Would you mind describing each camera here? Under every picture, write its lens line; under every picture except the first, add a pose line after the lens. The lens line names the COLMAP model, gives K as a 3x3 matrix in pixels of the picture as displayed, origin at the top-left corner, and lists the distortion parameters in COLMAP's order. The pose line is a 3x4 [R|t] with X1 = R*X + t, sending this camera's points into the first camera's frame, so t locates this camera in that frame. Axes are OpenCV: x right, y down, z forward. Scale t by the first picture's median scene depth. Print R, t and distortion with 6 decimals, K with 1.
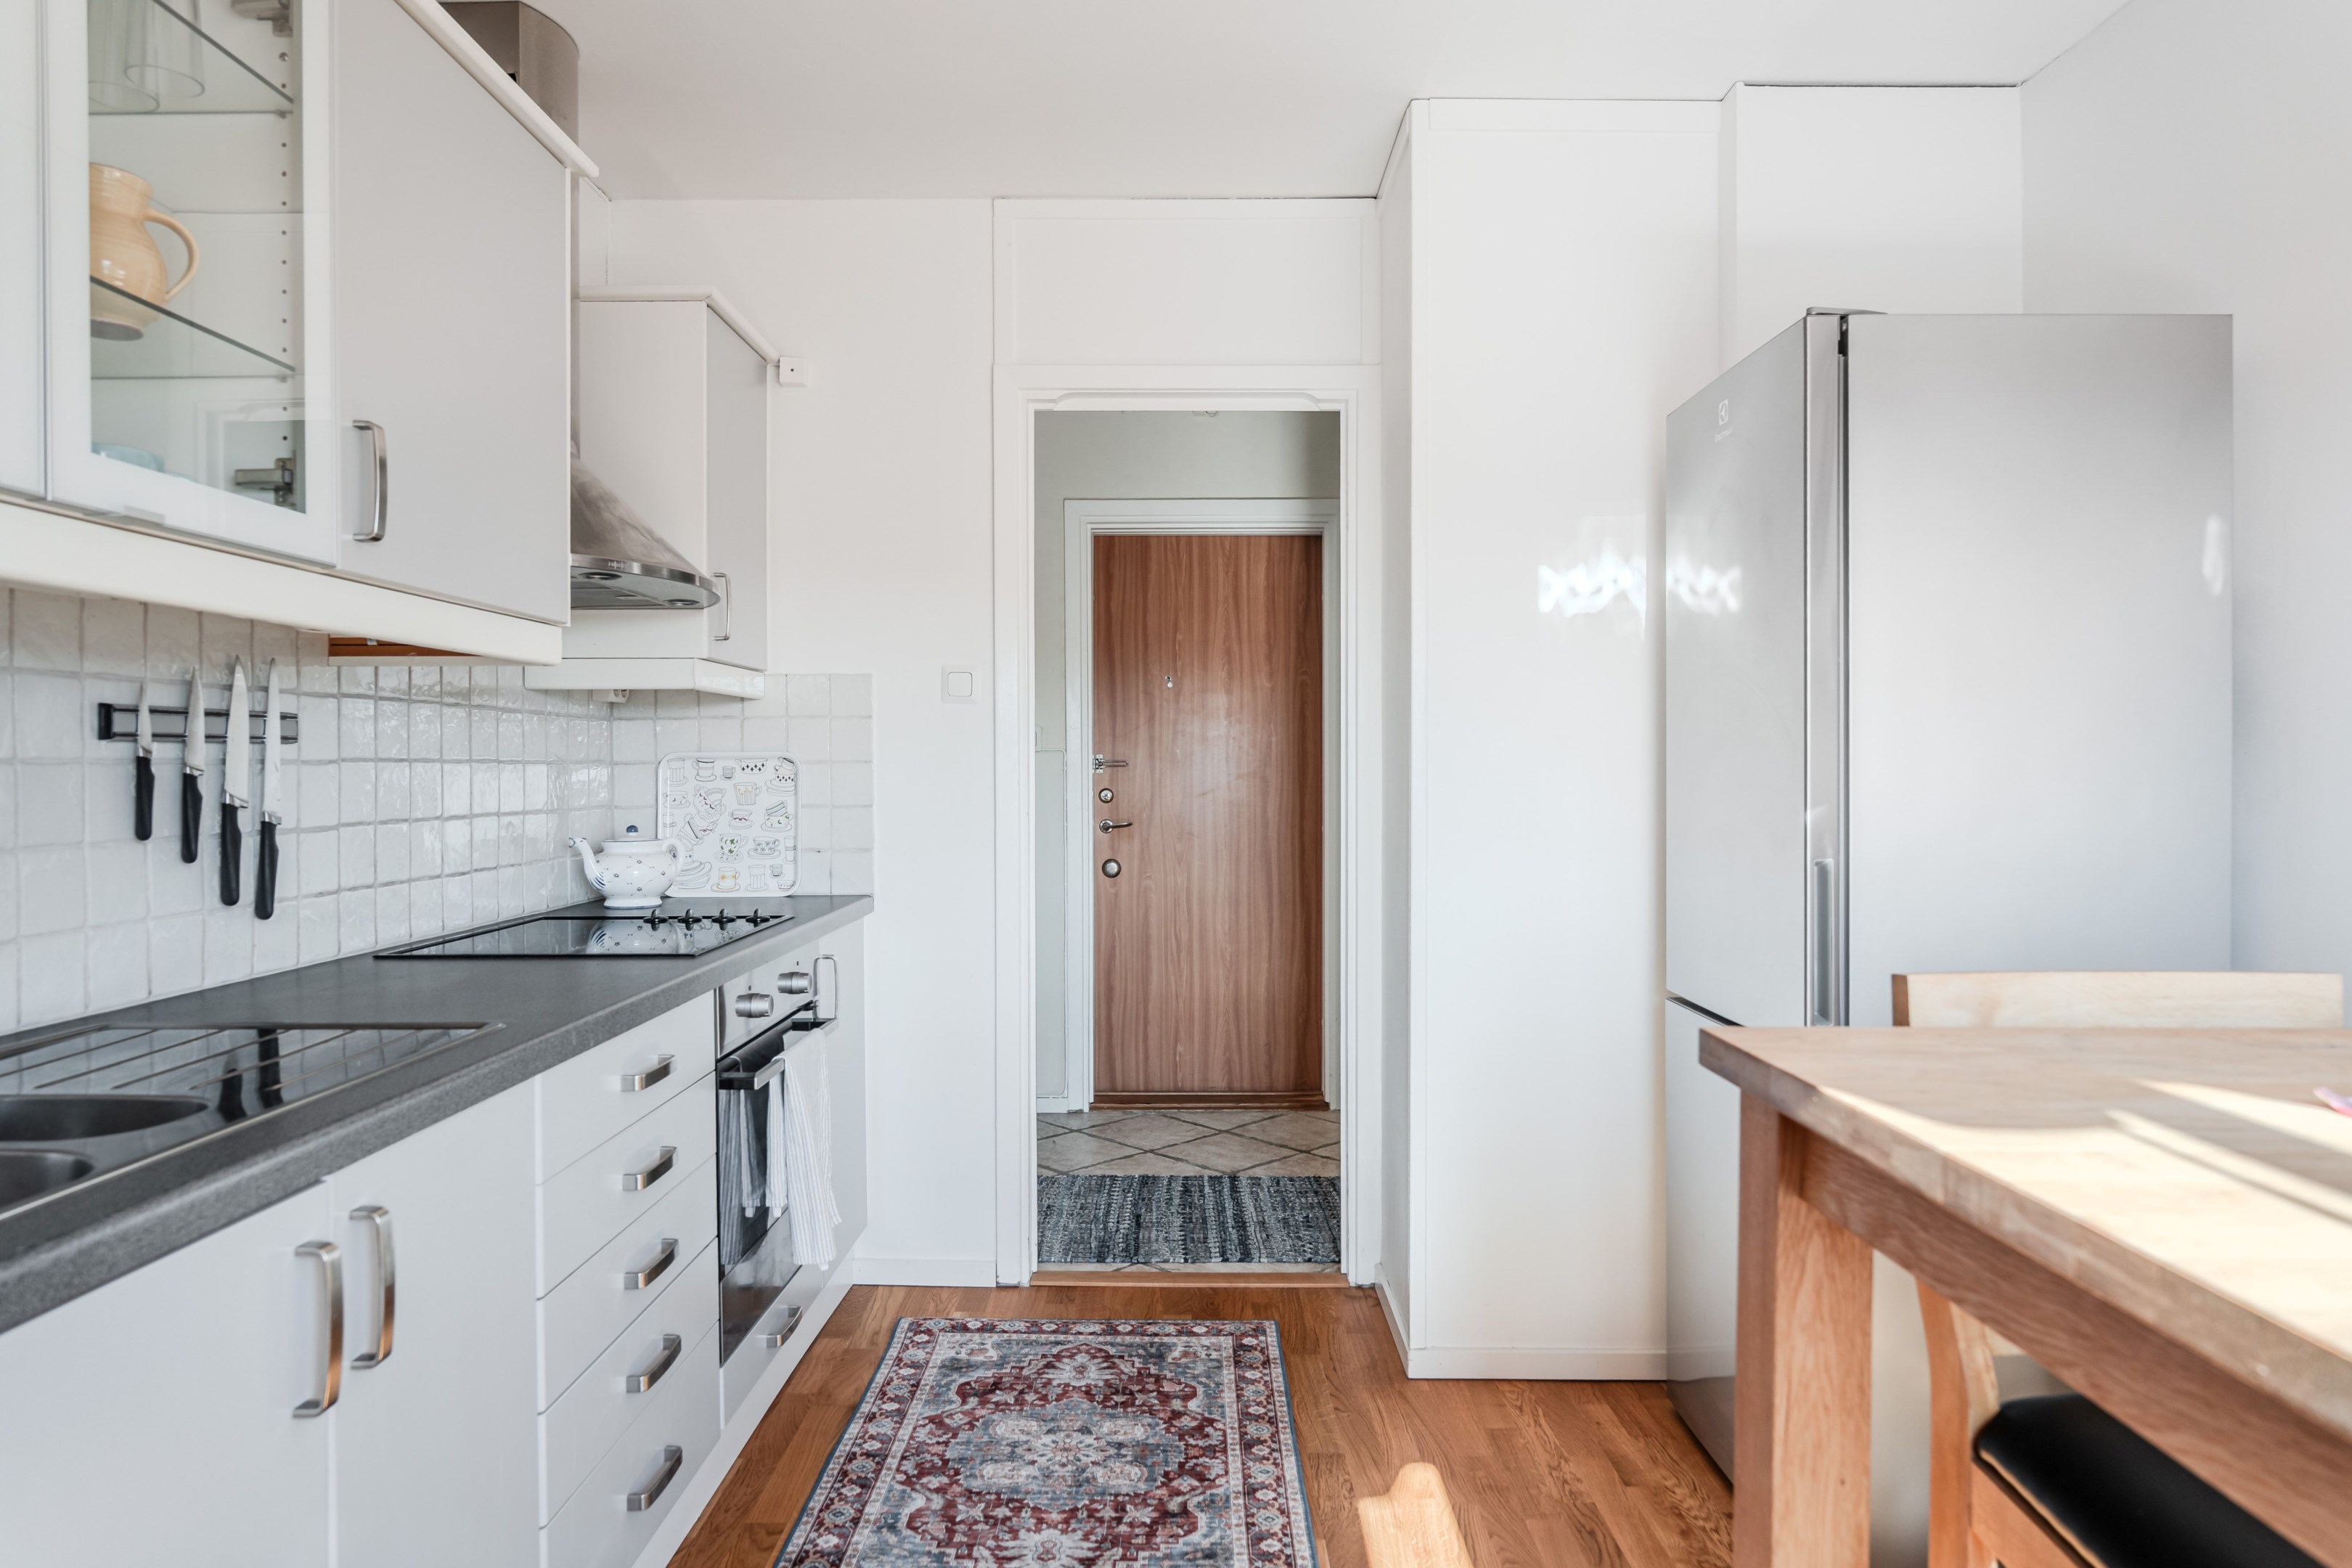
lens RADIAL K [[1498.5, 0, 1175.8], [0, 1498.5, 780.1], [0, 0, 1]] dist [0.000365, 0.000030]
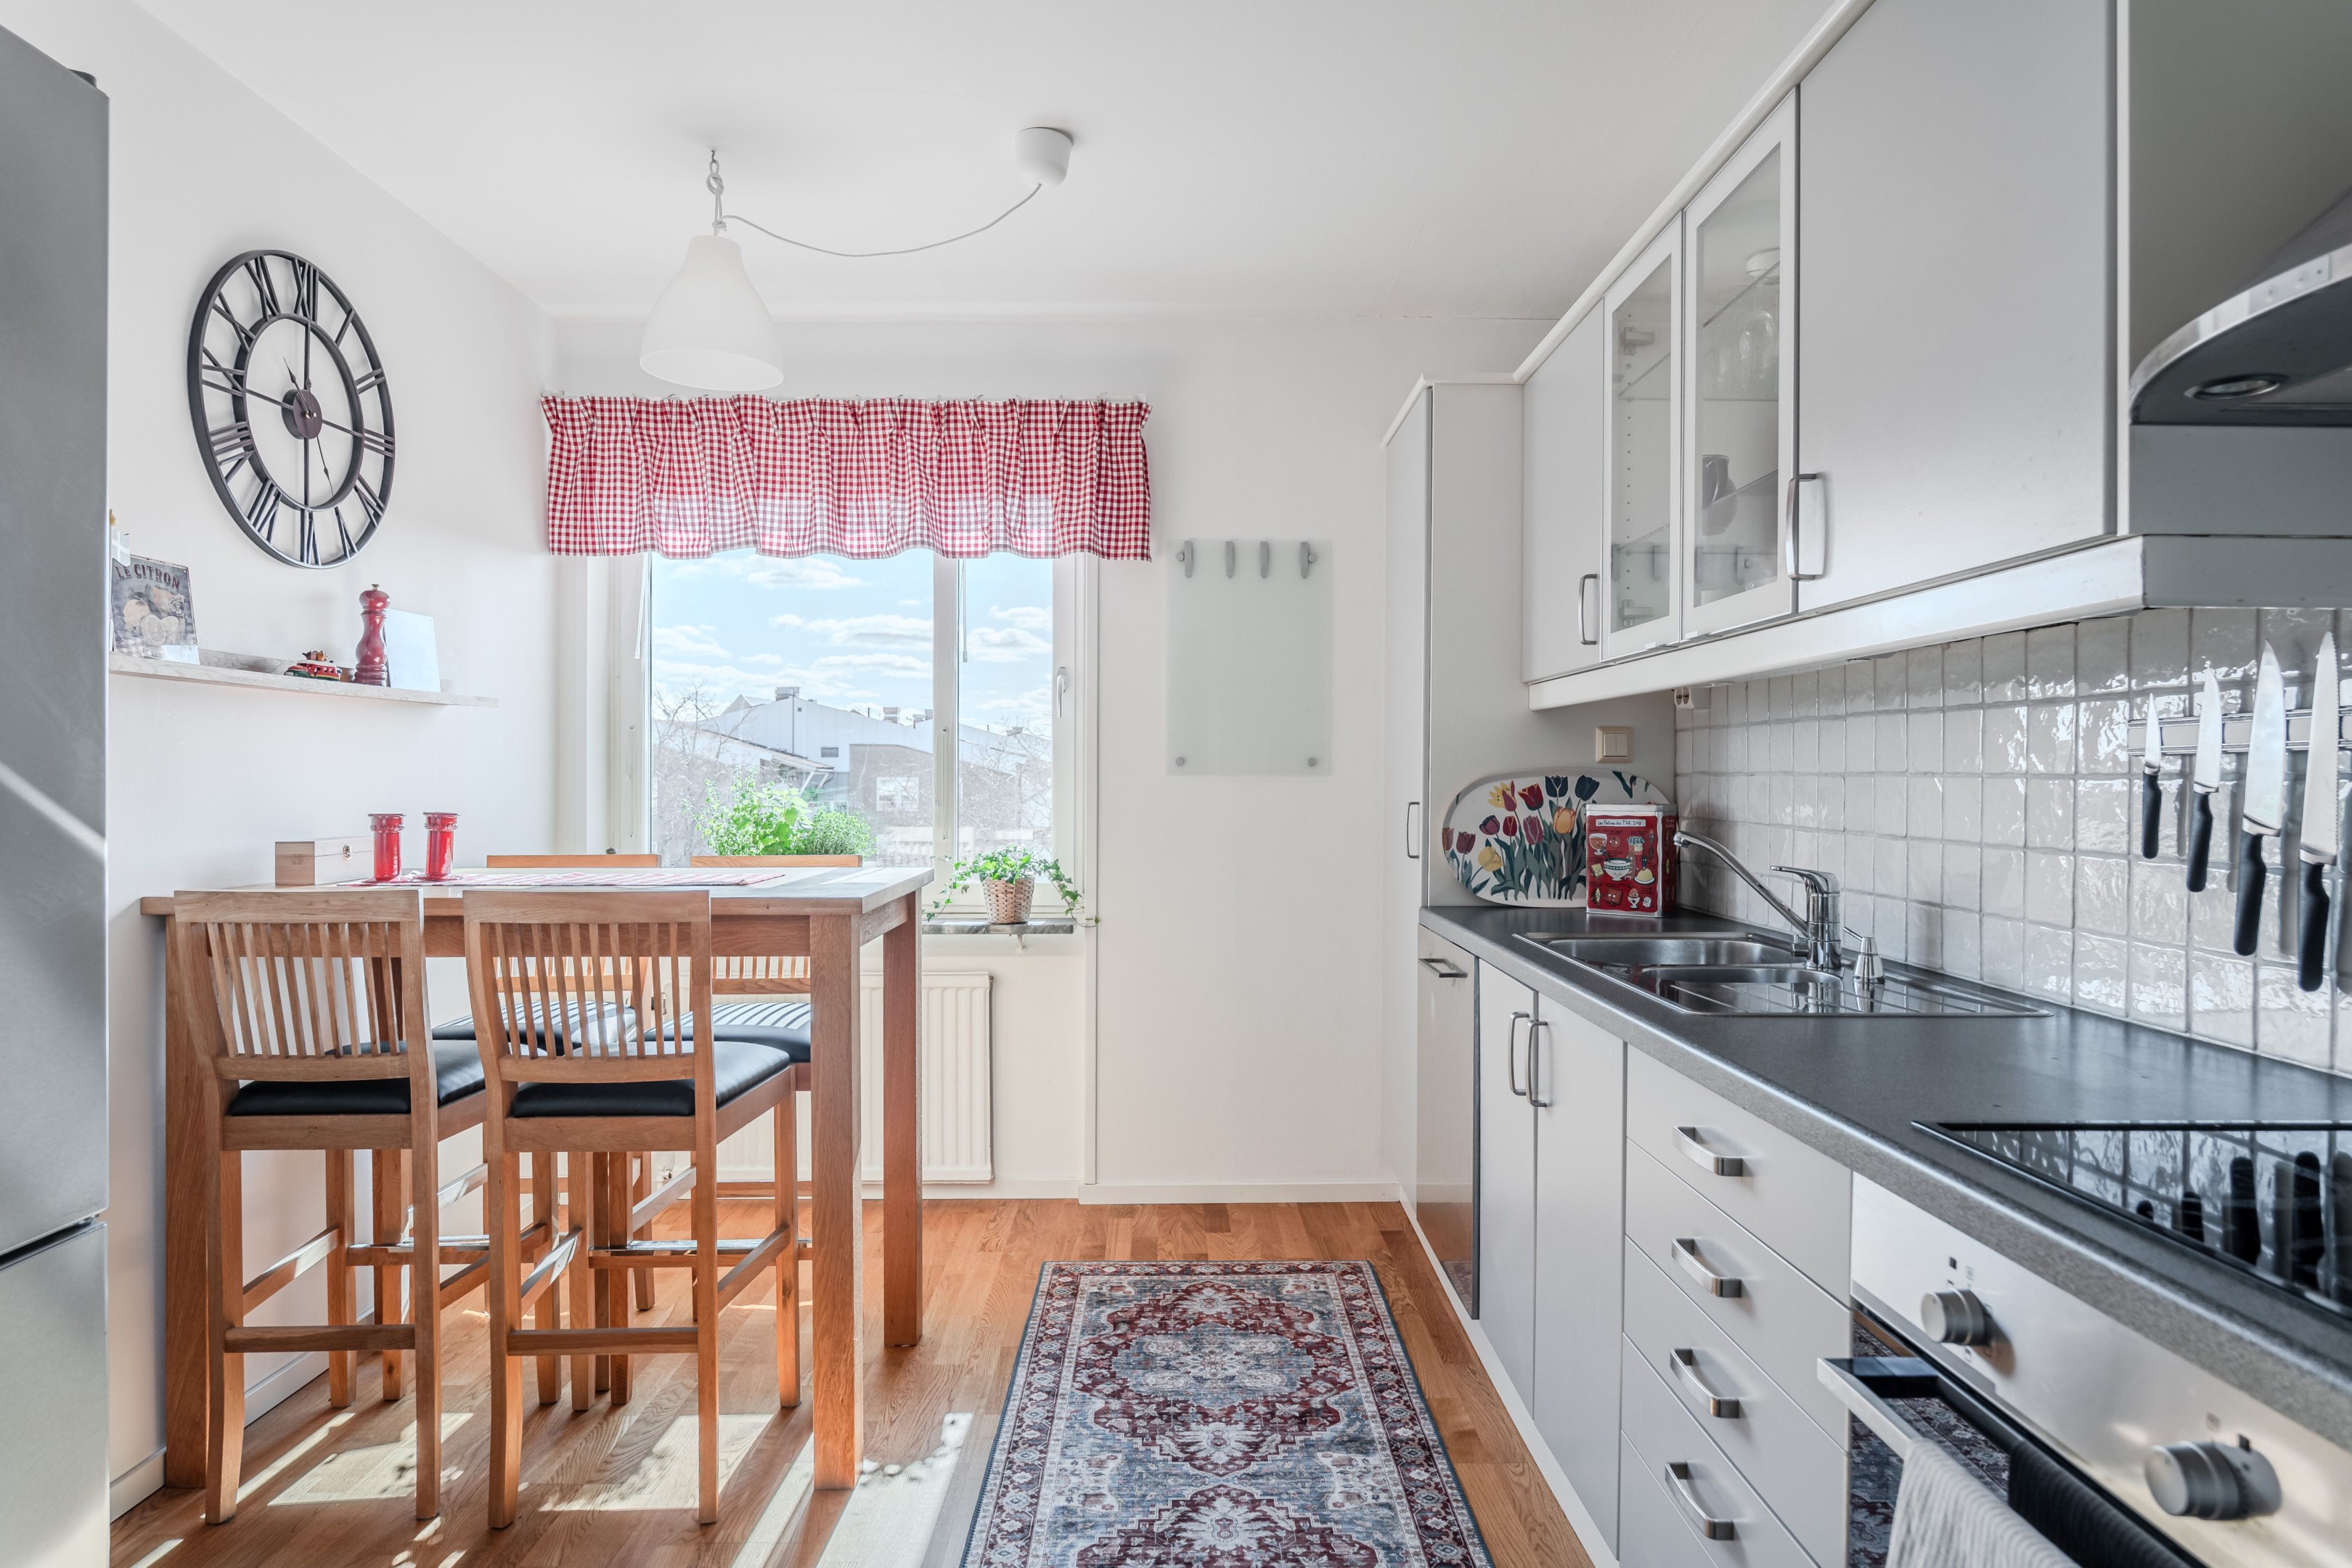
lens RADIAL K [[1421.1, 0, 1177.3], [0, 1421.1, 784.6], [0, 0, 1]] dist [0.000405, 0.000032]
pose [[-0.999914, -0.005045, -0.012098, -0.028428], [-0.005150, 0.999949, 0.008681, -0.013872], [0.012054, 0.008743, -0.999889, 2.015046]]
